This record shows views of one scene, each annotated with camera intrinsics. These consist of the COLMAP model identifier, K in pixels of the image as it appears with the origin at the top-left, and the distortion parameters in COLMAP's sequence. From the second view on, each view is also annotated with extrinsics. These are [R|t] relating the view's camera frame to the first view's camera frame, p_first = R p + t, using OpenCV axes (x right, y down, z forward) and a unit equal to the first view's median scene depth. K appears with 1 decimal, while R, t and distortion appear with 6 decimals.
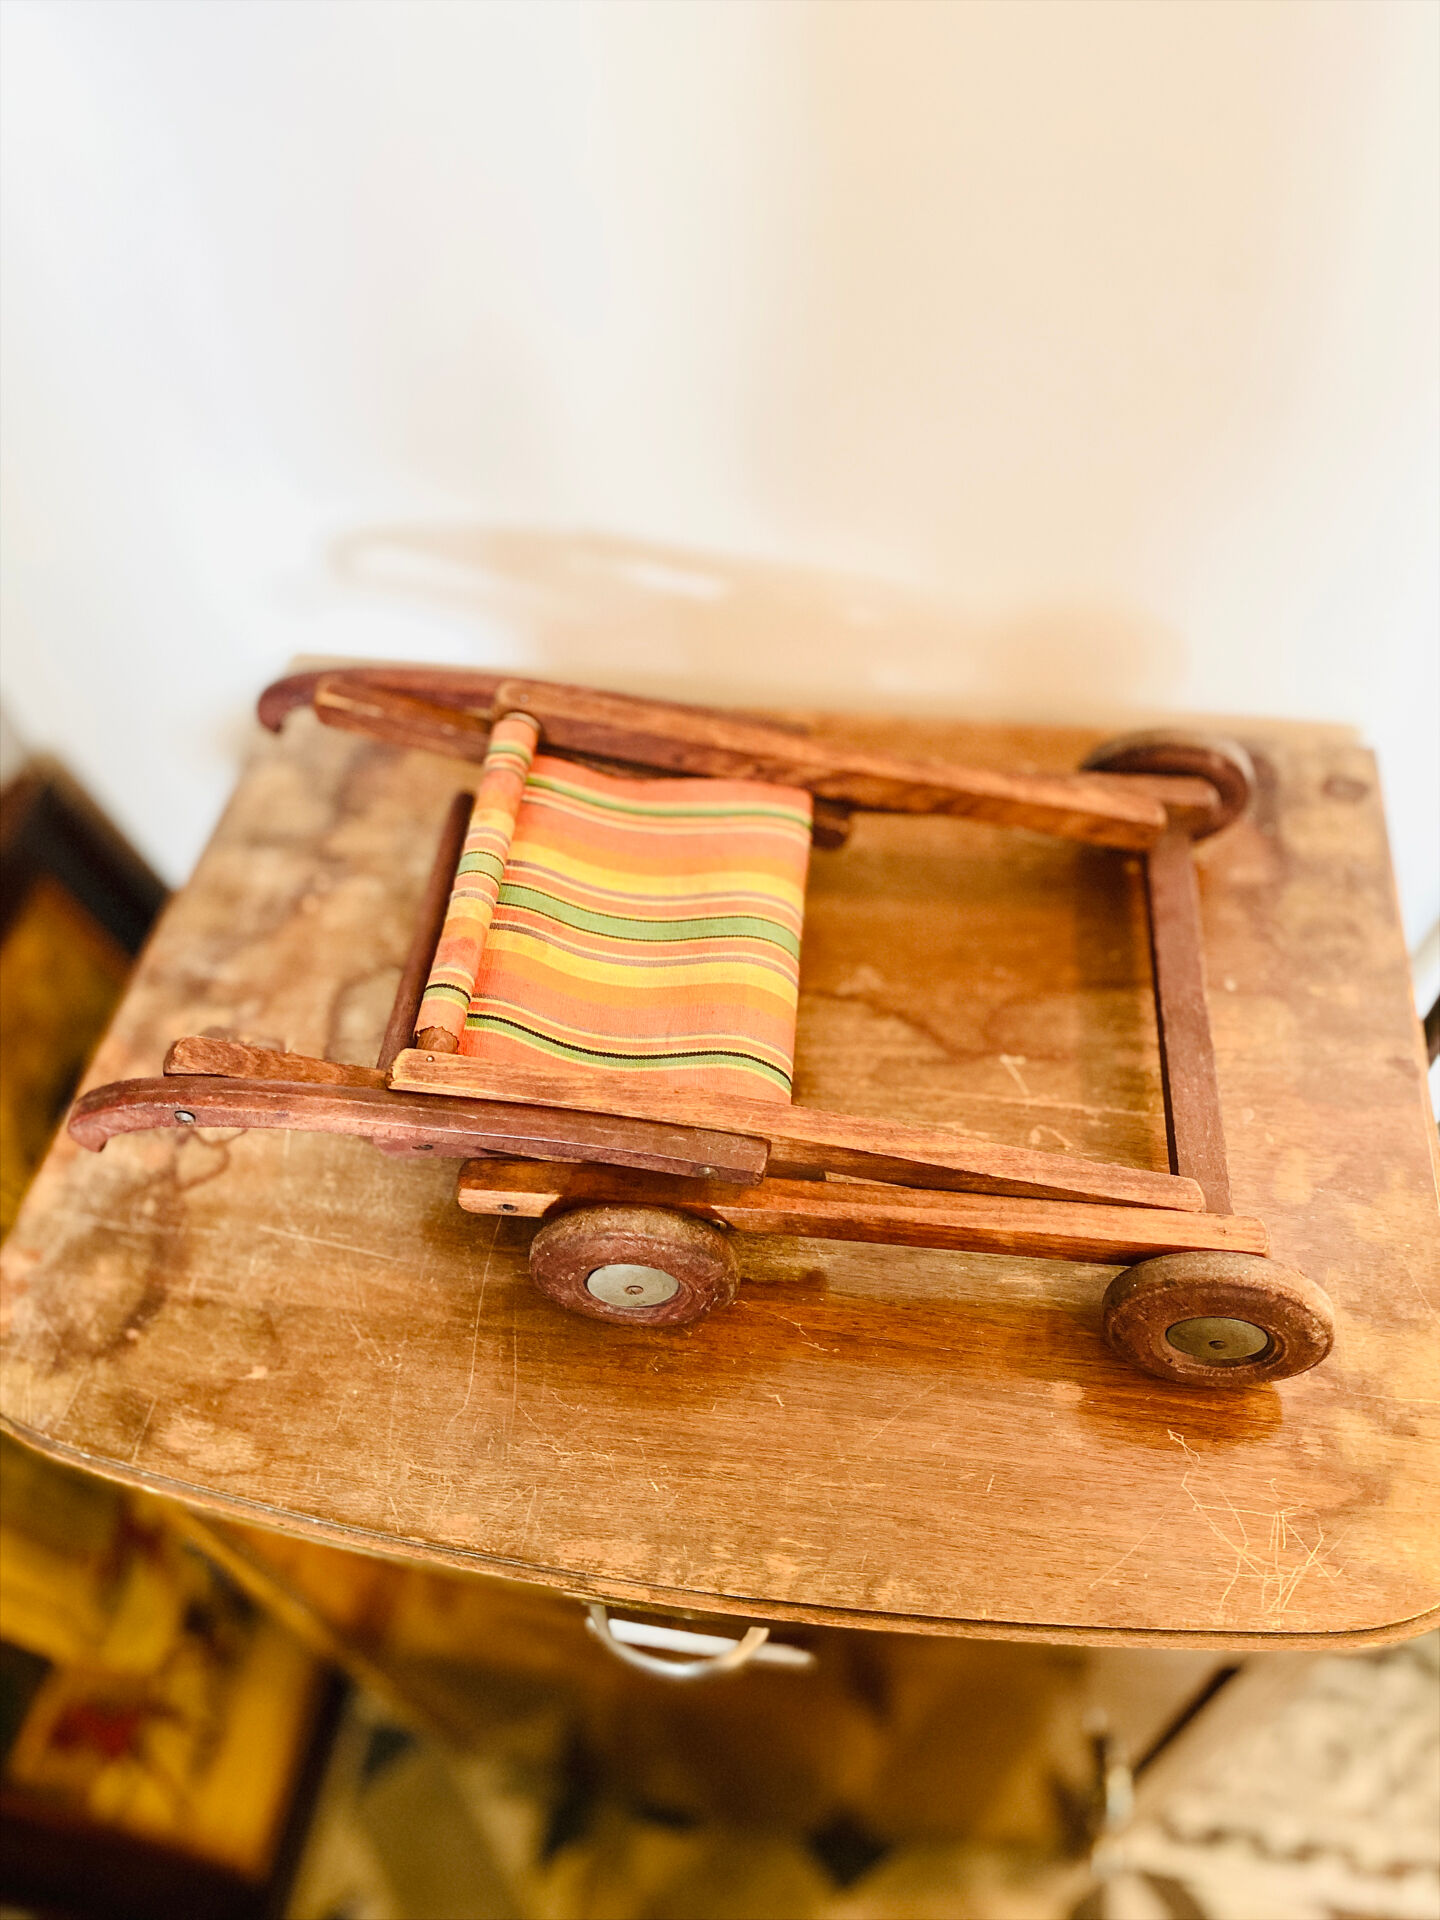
lens RADIAL K [[1491.5, 0, 710.8], [0, 1491.5, 940.8], [0, 0, 1]] dist [-0.006516, 0.013270]
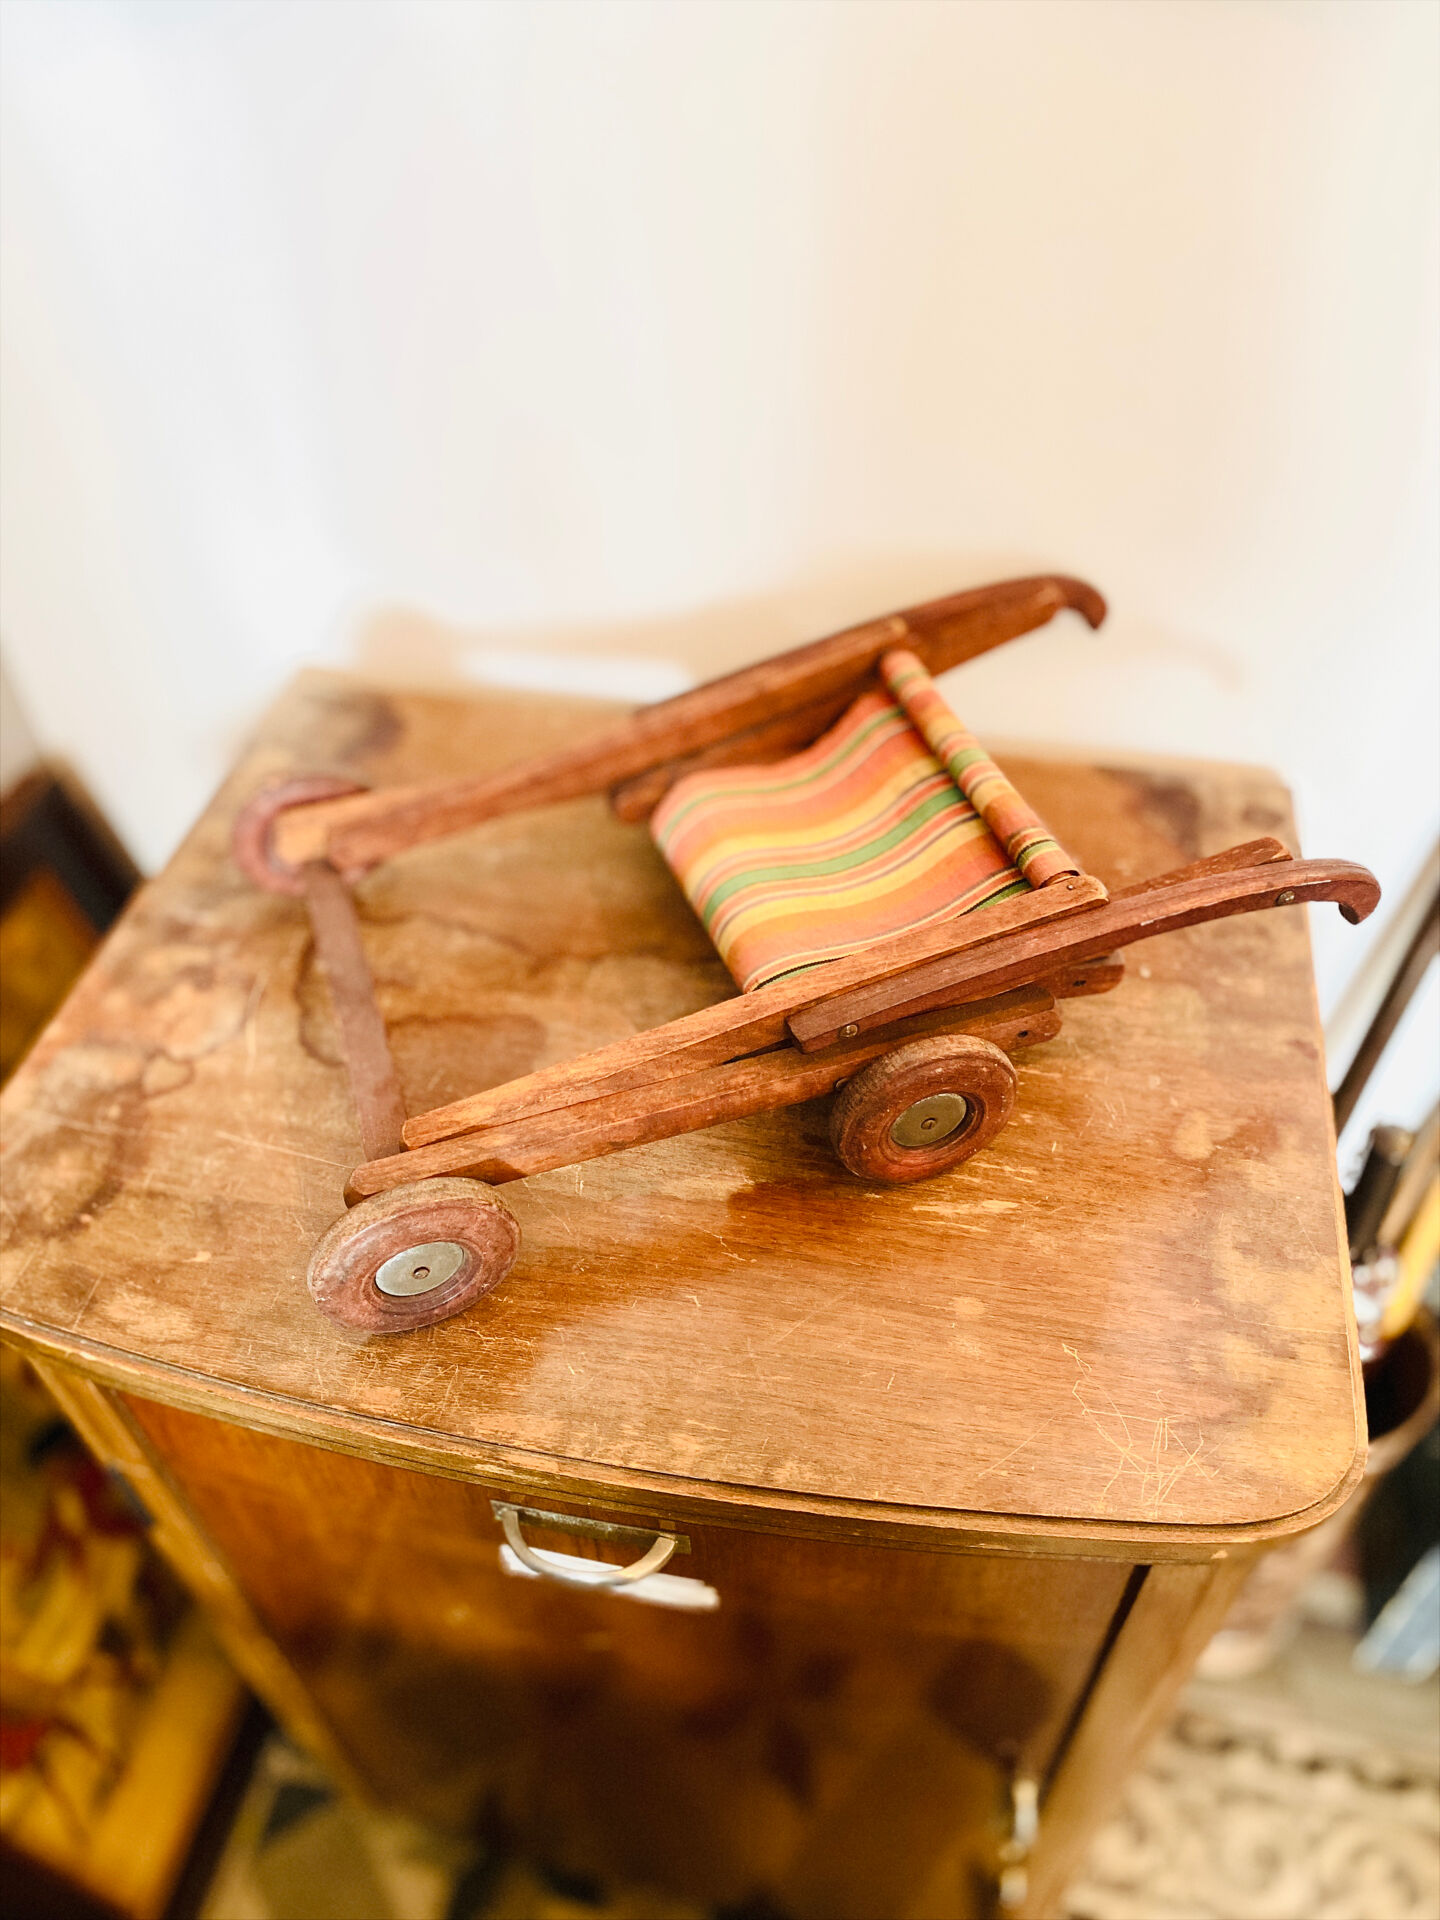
lens RADIAL K [[1491.5, 0, 713.1], [0, 1491.5, 946.6], [0, 0, 1]] dist [-0.006516, 0.013270]
pose [[0.998271, 0.058606, 0.004489, 0.036920], [-0.057681, 0.991470, -0.116876, 0.174765], [-0.011300, 0.116415, 0.993136, -0.069111]]
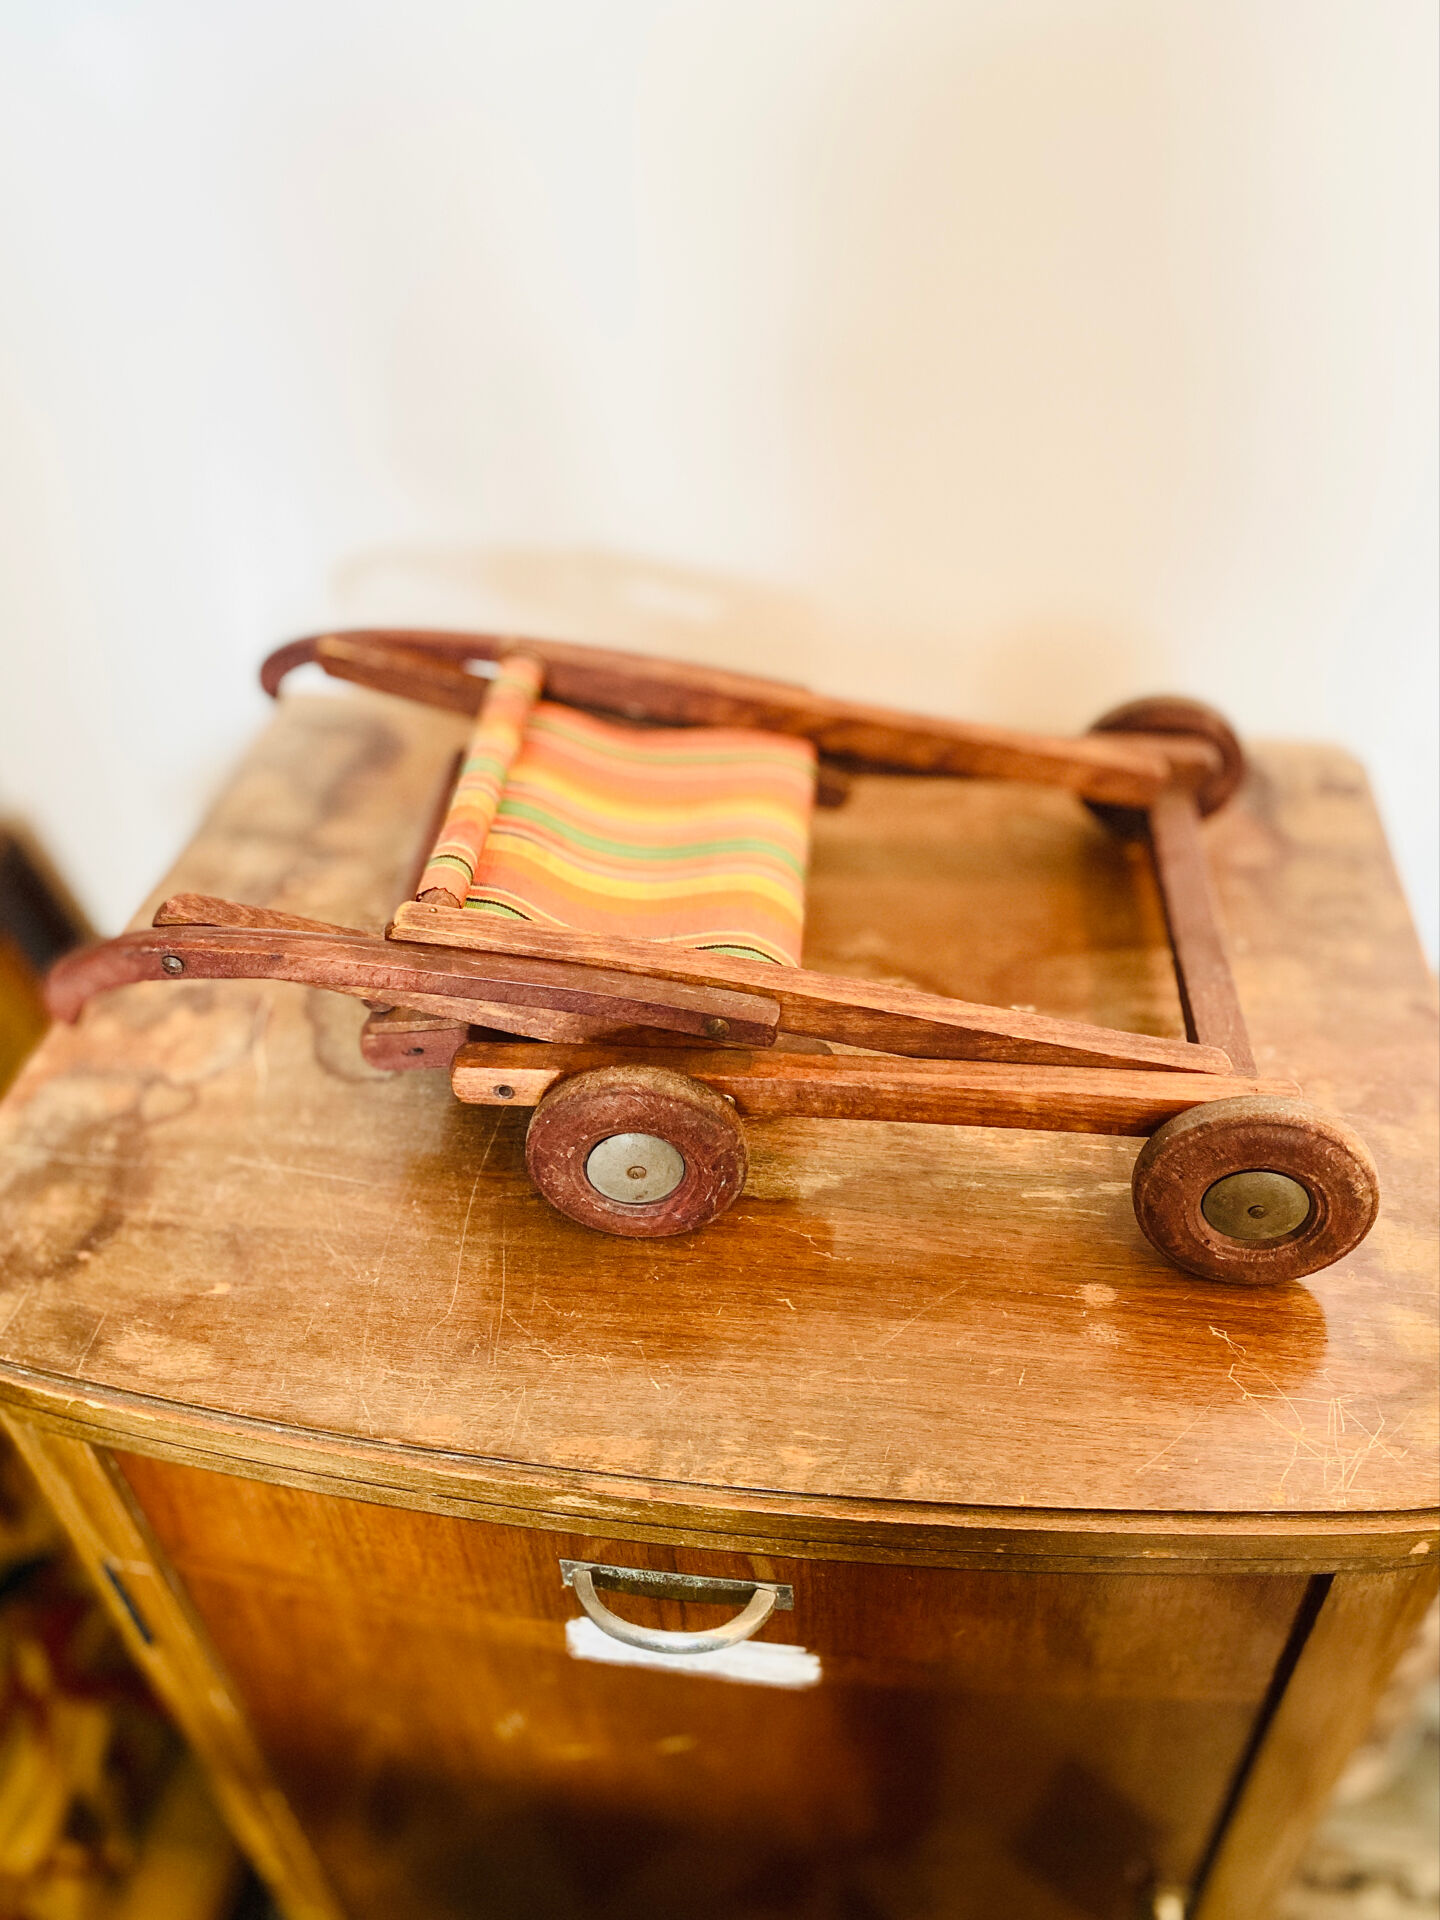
lens RADIAL K [[1576.4, 0, 710.9], [0, 1576.4, 940.8], [0, 0, 1]] dist [-0.003867, 0.008914]
pose [[0.999534, 0.013630, 0.027324, -0.031664], [-0.007440, 0.976588, -0.214989, 0.286124], [-0.029614, 0.214685, 0.976234, -0.001518]]
